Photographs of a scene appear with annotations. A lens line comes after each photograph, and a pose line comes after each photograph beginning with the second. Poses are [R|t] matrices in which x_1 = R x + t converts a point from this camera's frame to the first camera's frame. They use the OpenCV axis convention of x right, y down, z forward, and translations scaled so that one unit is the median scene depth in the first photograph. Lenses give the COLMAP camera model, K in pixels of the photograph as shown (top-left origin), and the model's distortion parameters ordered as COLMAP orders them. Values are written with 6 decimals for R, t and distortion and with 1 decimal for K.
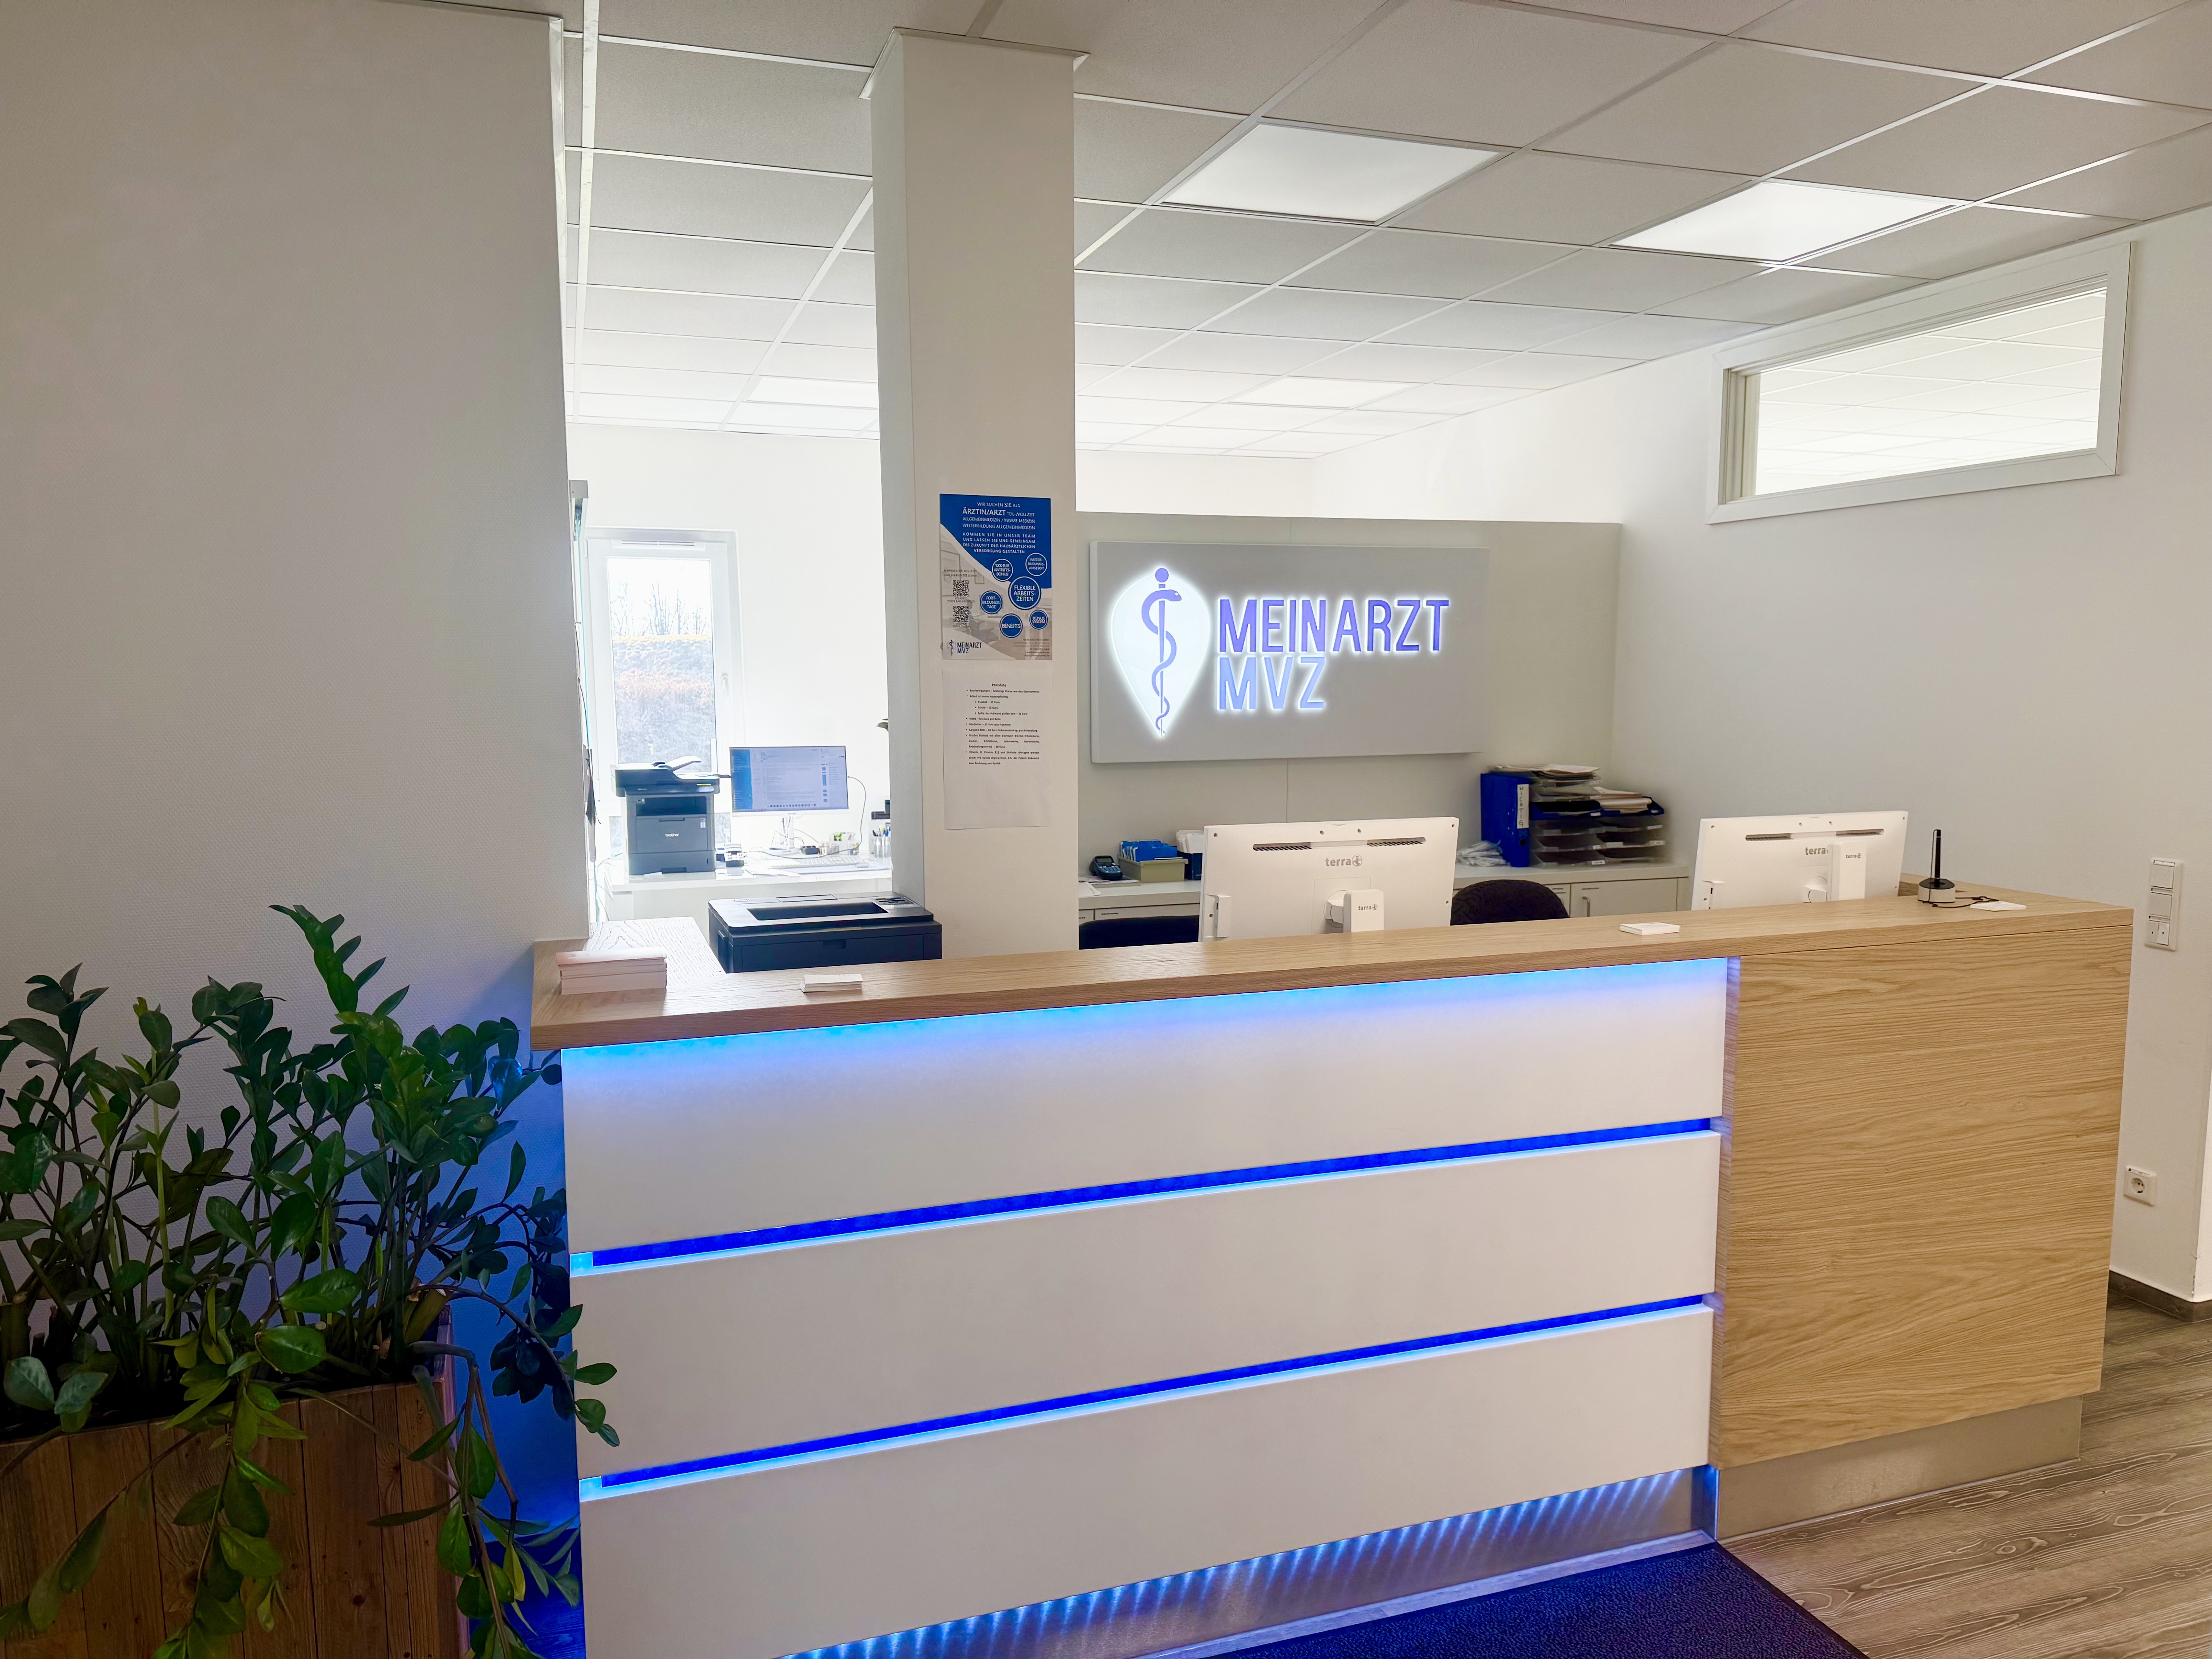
lens RADIAL K [[1528.5, 0, 1106.0], [0, 1528.5, 829.5], [0, 0, 1]] dist [0.003680, -0.042397]
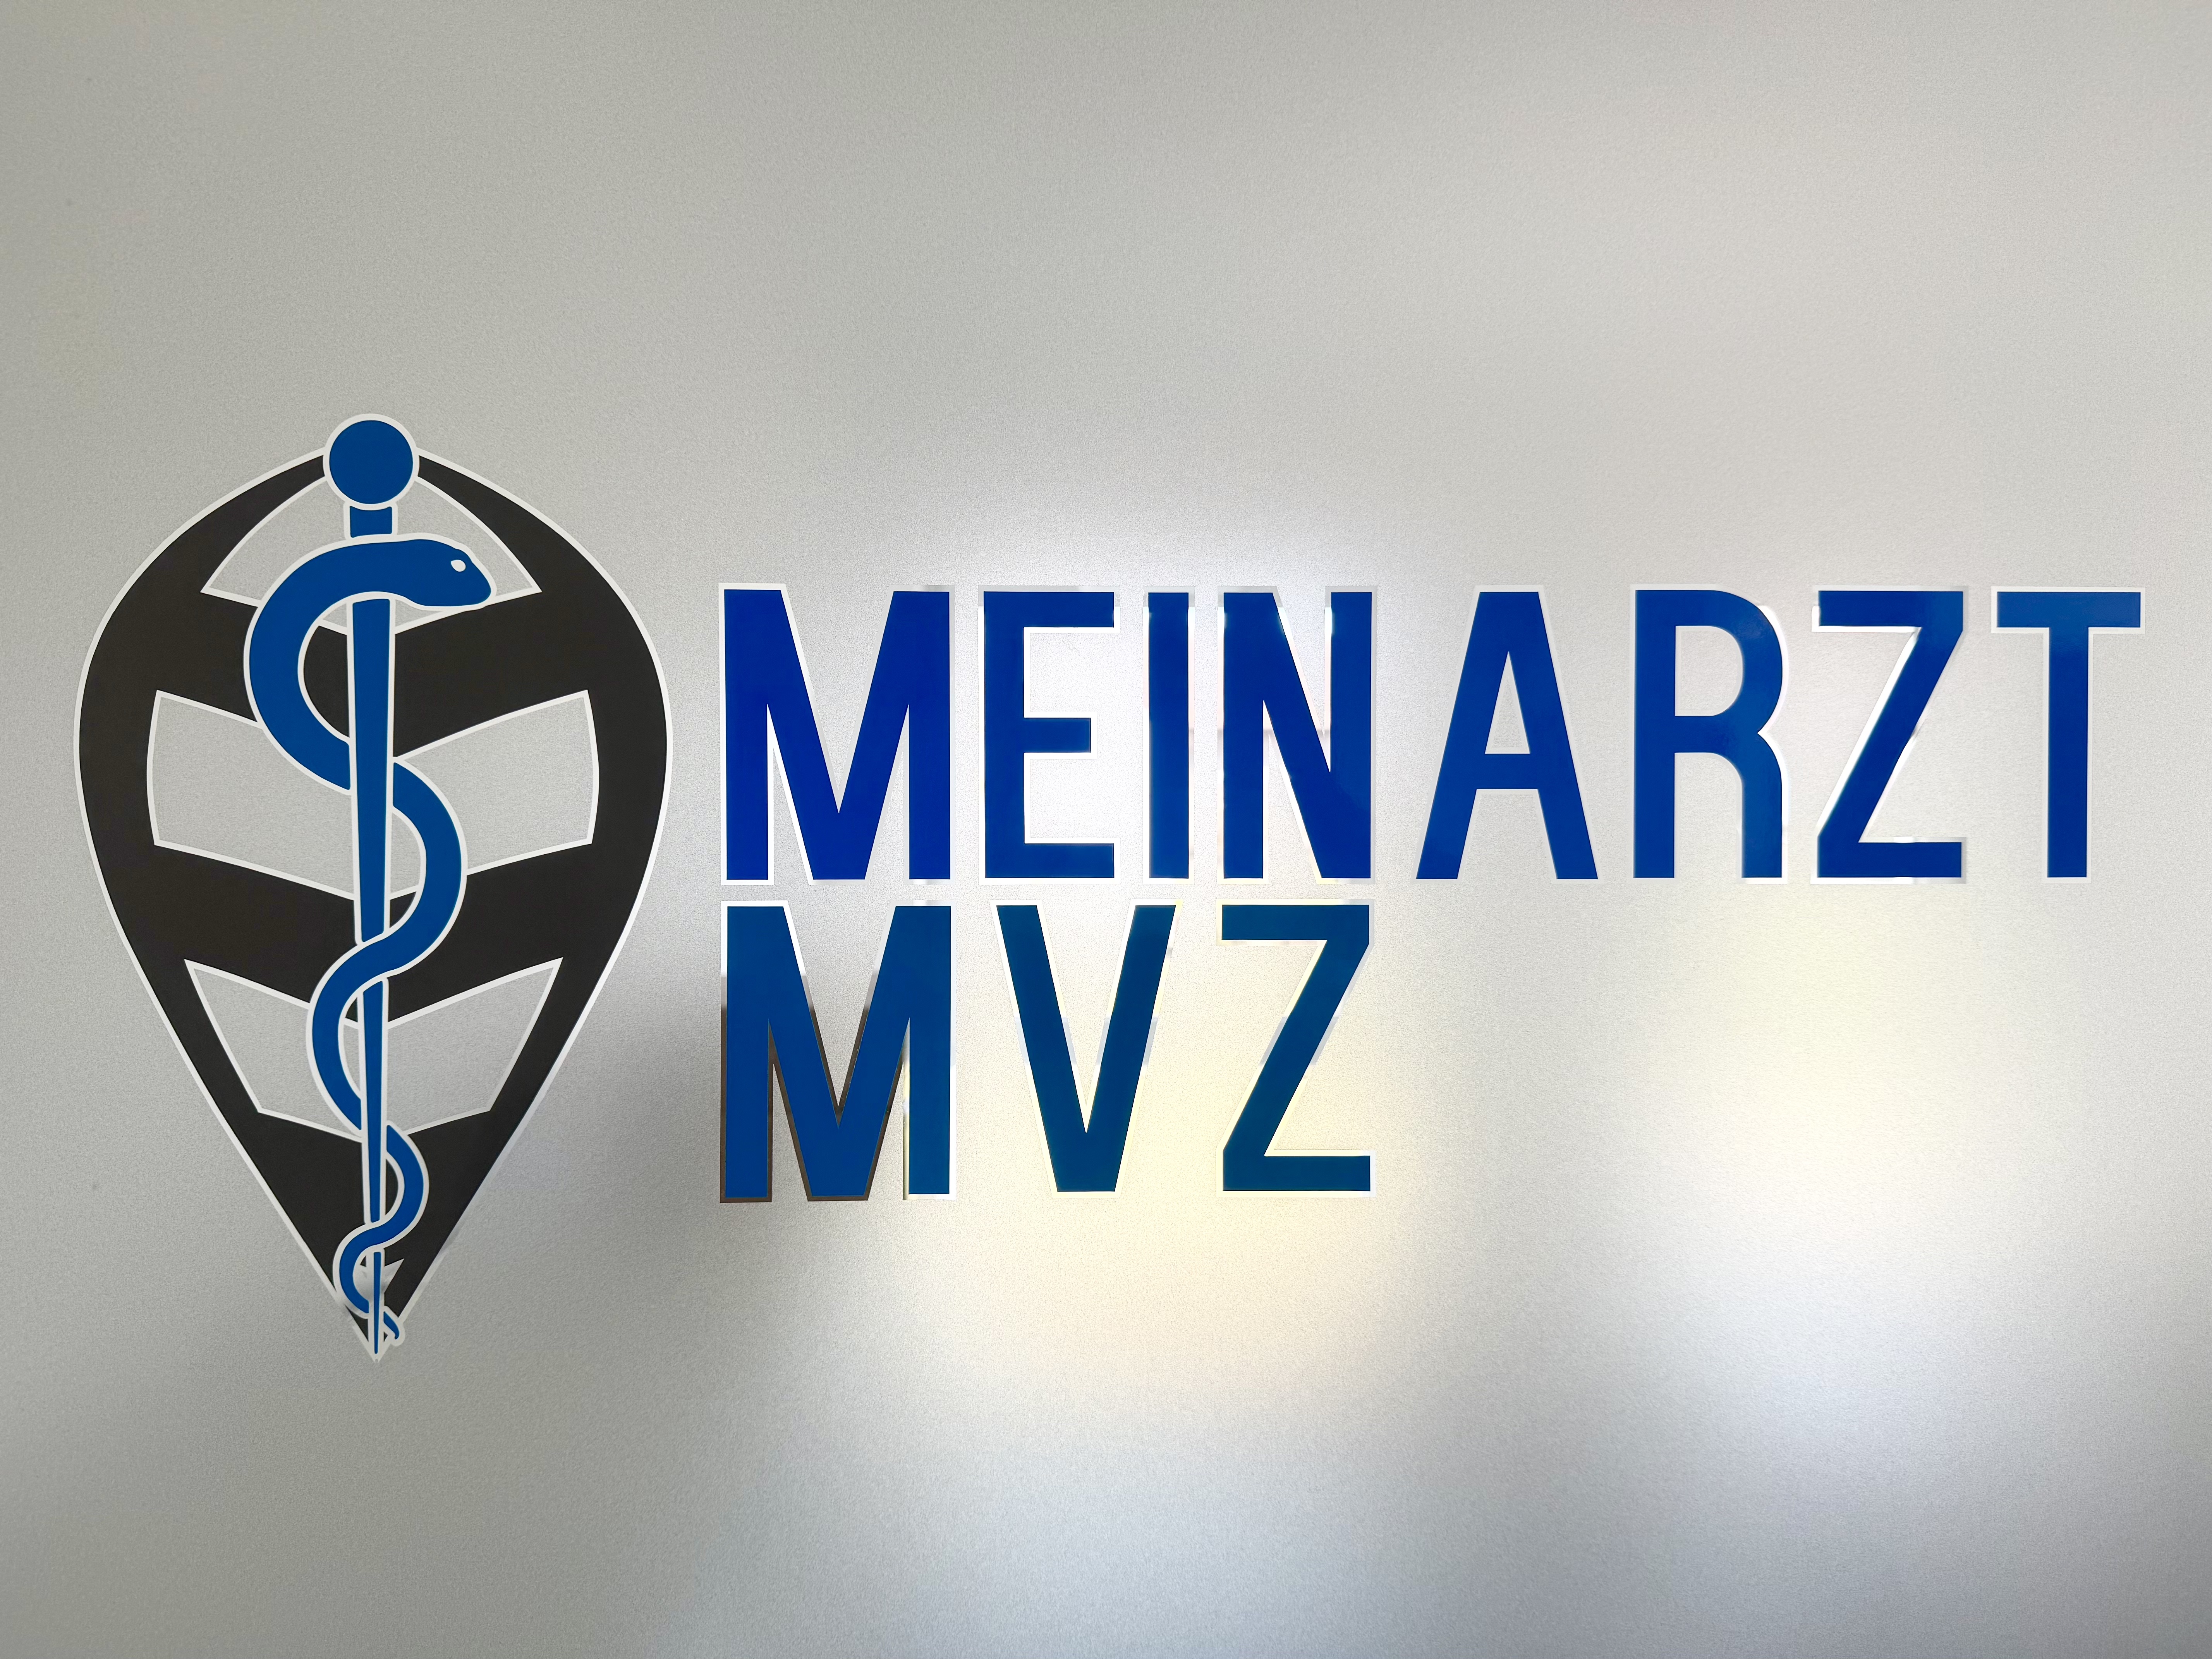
lens RADIAL K [[1581.9, 0, 1106.0], [0, 1581.9, 829.5], [0, 0, 1]] dist [0.076074, -0.153218]
pose [[0.956483, 0.008102, -0.291674, 0.174487], [-0.036445, 0.995104, -0.091872, -0.108049], [0.289502, 0.098504, 0.952095, 0.846388]]
